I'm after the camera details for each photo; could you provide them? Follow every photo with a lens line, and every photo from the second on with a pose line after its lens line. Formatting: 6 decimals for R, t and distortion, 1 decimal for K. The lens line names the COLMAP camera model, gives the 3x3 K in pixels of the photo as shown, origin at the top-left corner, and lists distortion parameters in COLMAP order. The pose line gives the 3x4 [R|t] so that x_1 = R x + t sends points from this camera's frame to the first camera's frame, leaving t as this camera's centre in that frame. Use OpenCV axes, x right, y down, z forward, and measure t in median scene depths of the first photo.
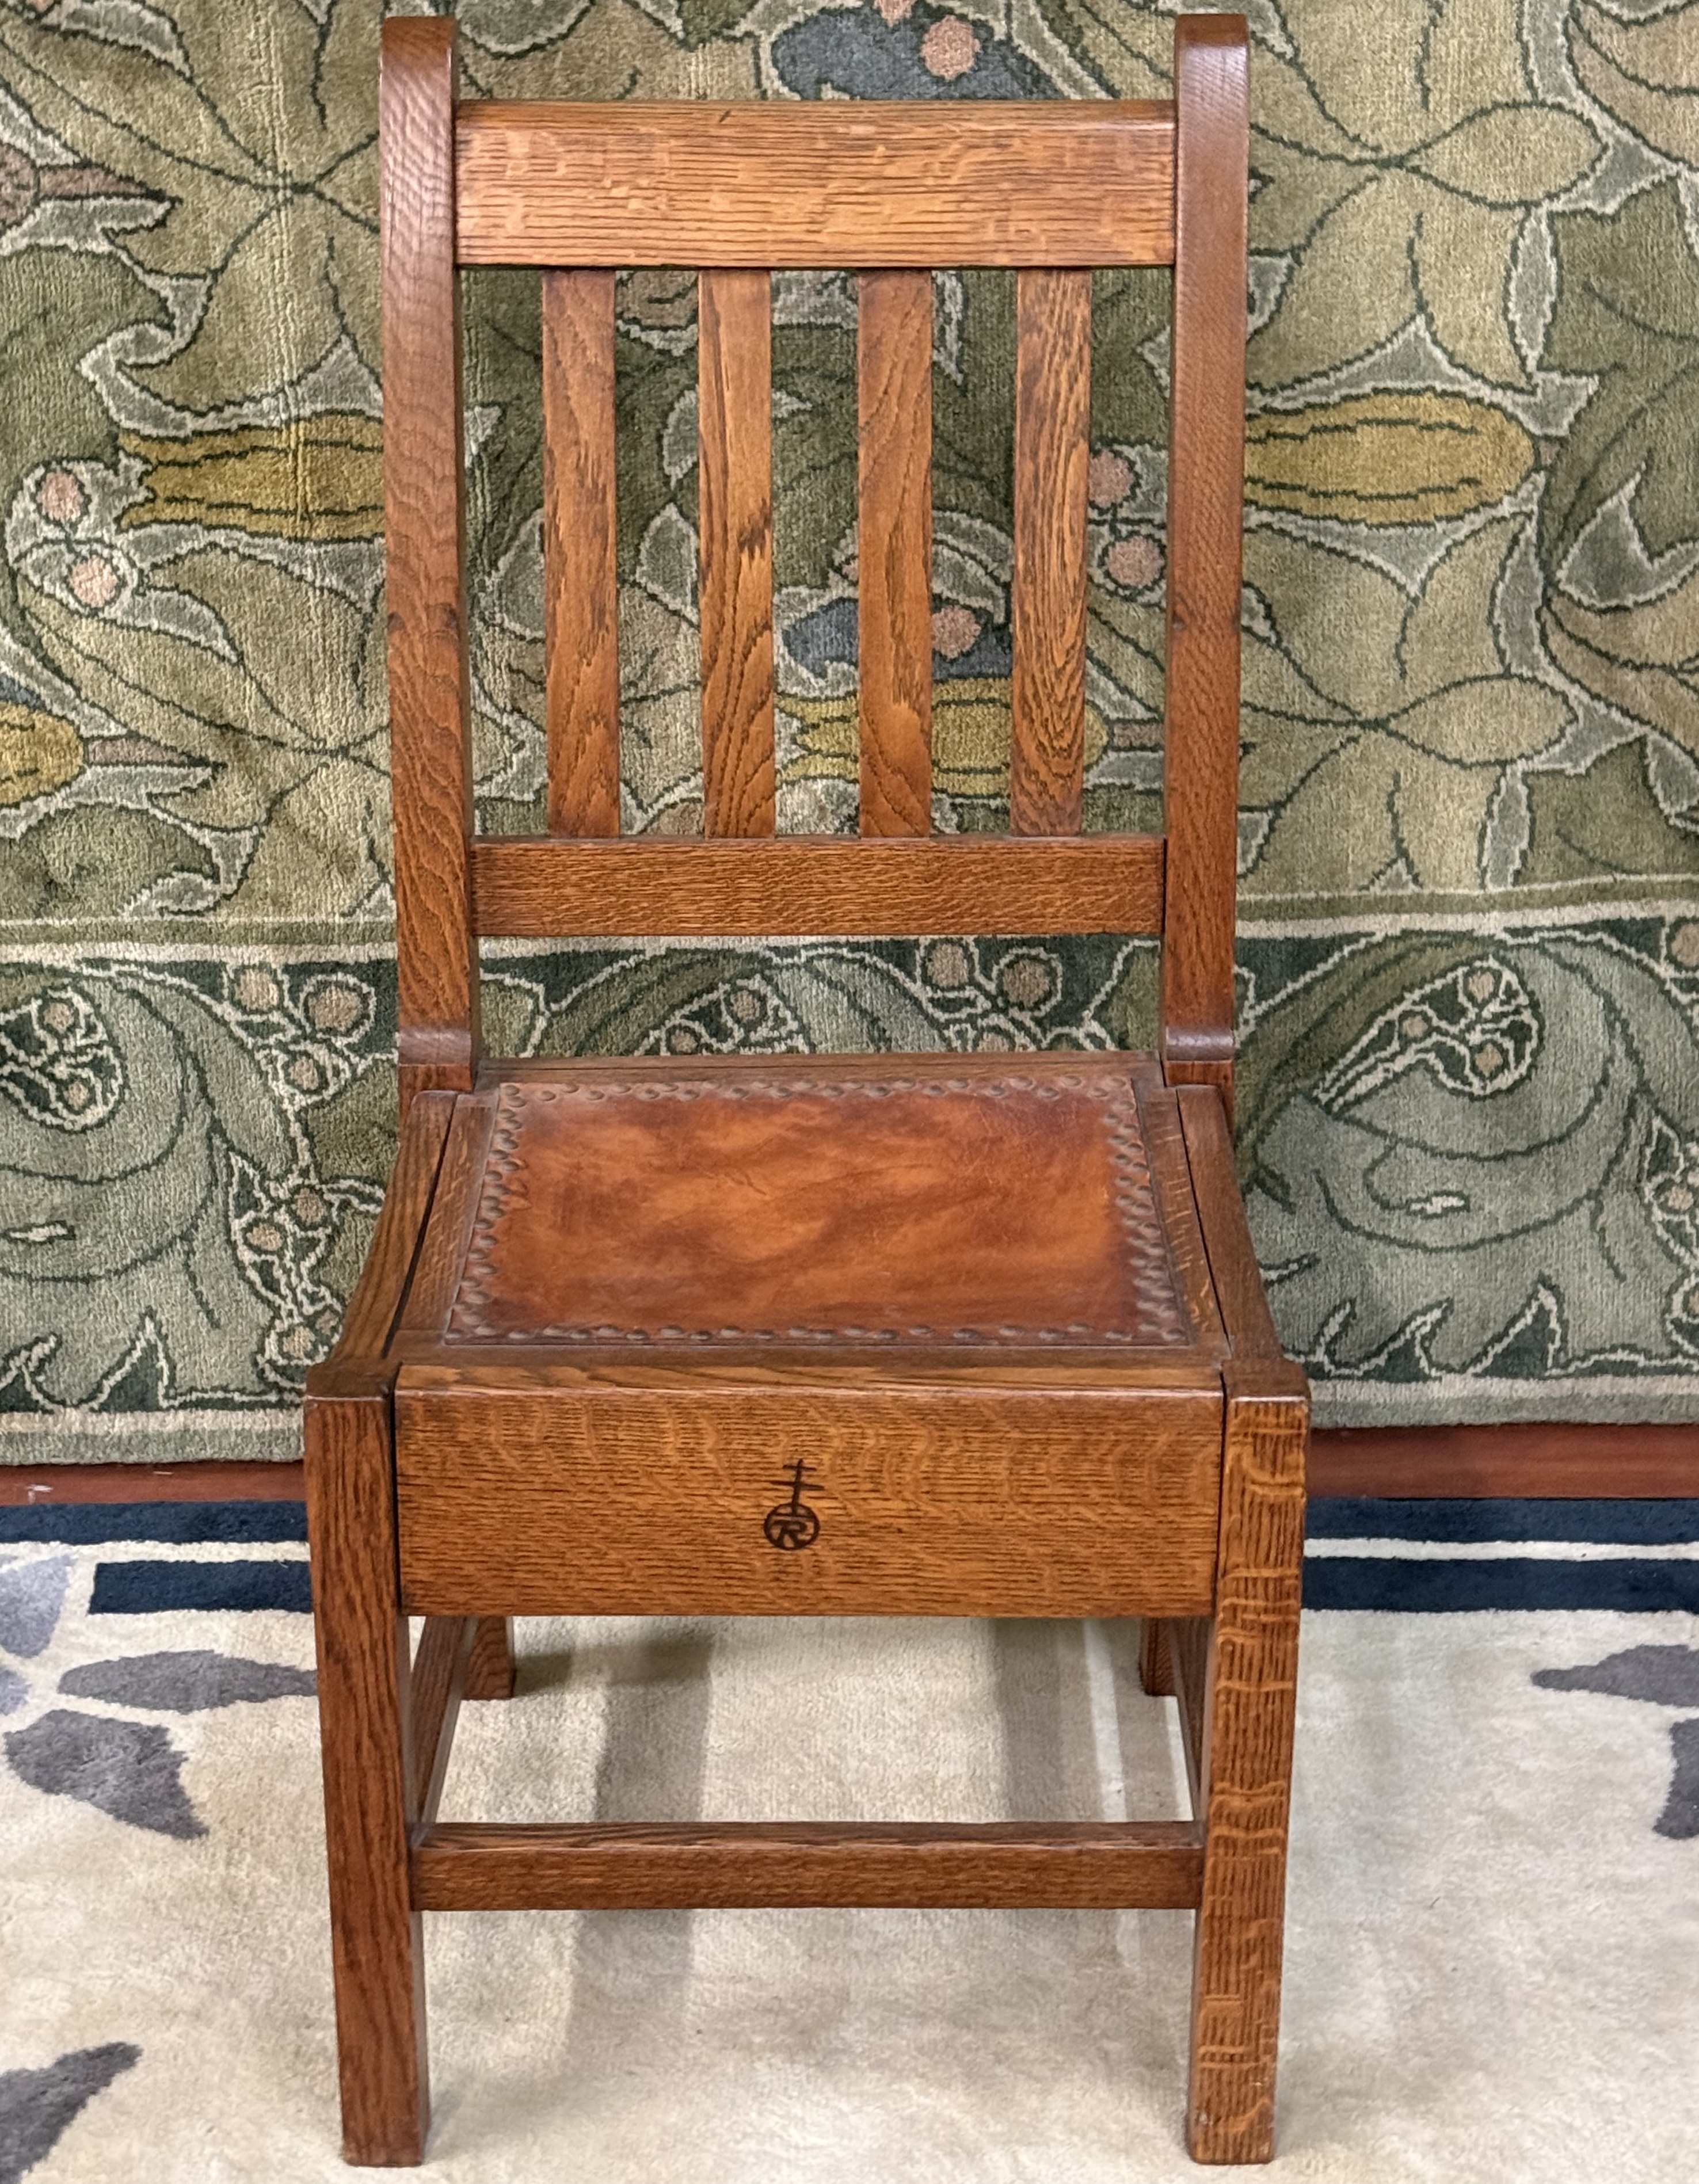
lens RADIAL K [[3943.9, 0, 840.1], [0, 3943.9, 1080.4], [0, 0, 1]] dist [0.160972, 0.000000]
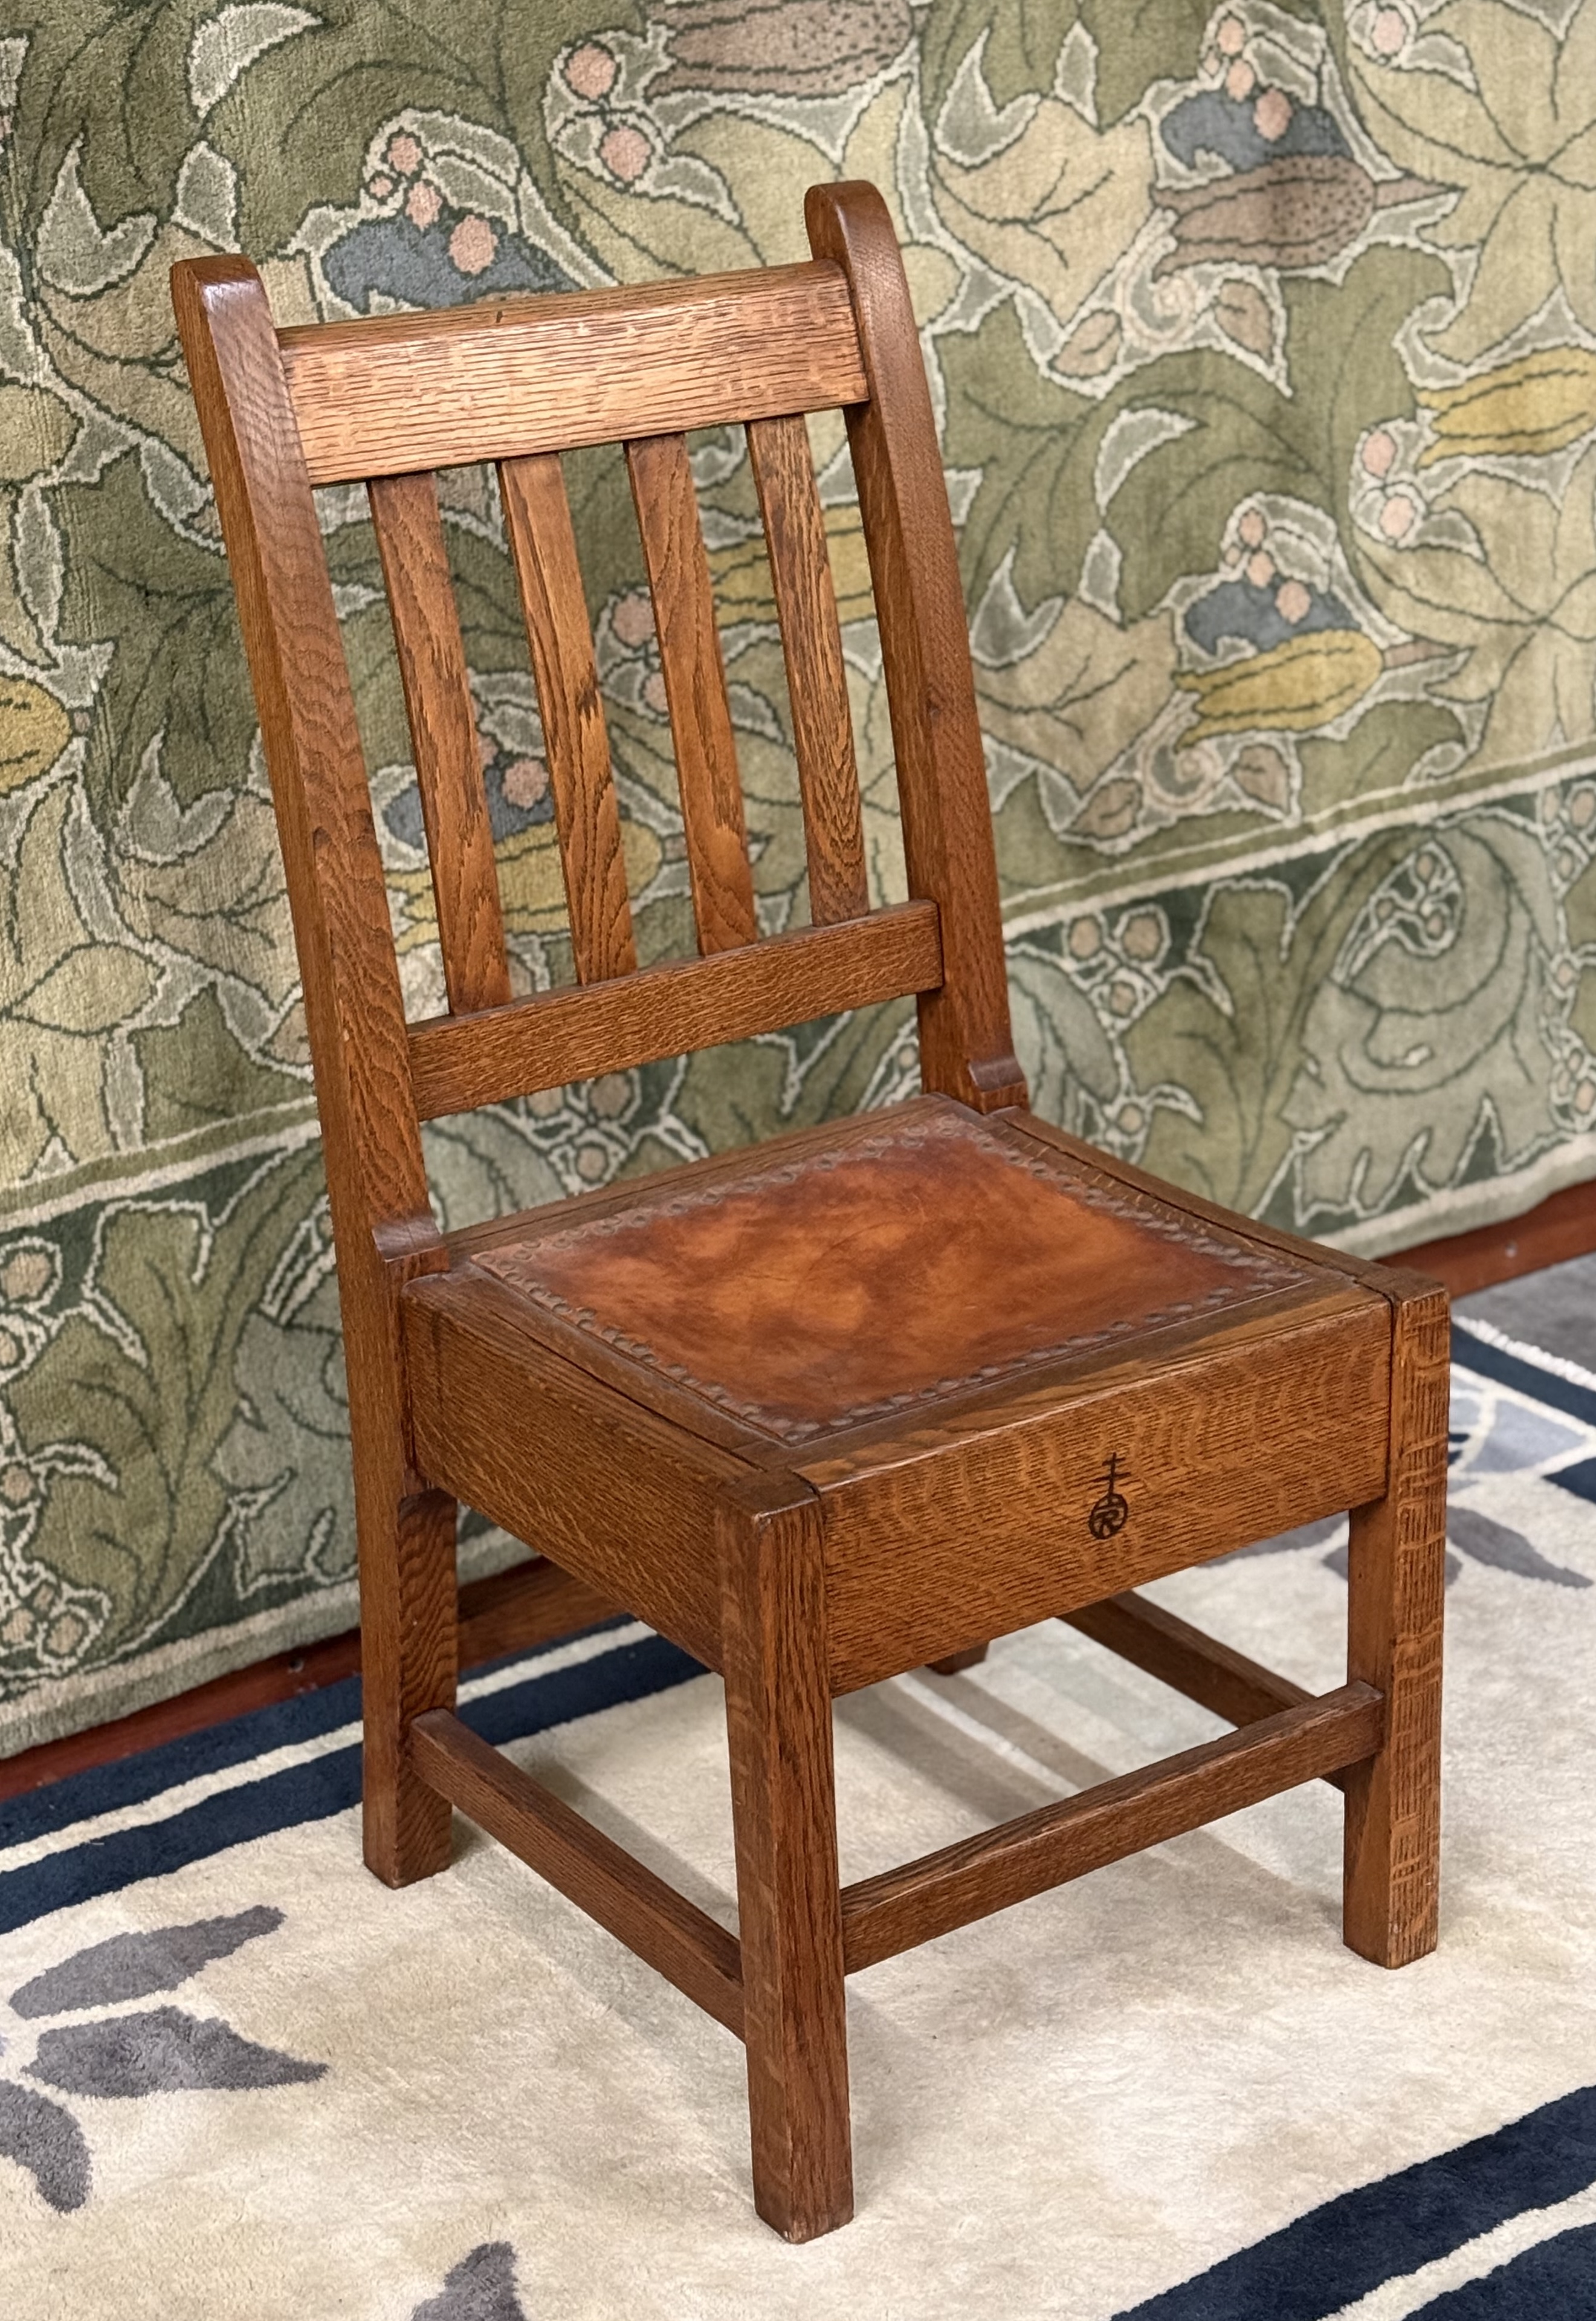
lens RADIAL K [[3916.9, 0, 838.8], [0, 3916.9, 1162.9], [0, 0, 1]] dist [0.163920, 0.000000]
pose [[0.813742, -0.229812, 0.533863, -0.477317], [0.244662, 0.968608, 0.044030, -0.038623], [-0.527223, 0.094787, 0.844424, 0.064486]]
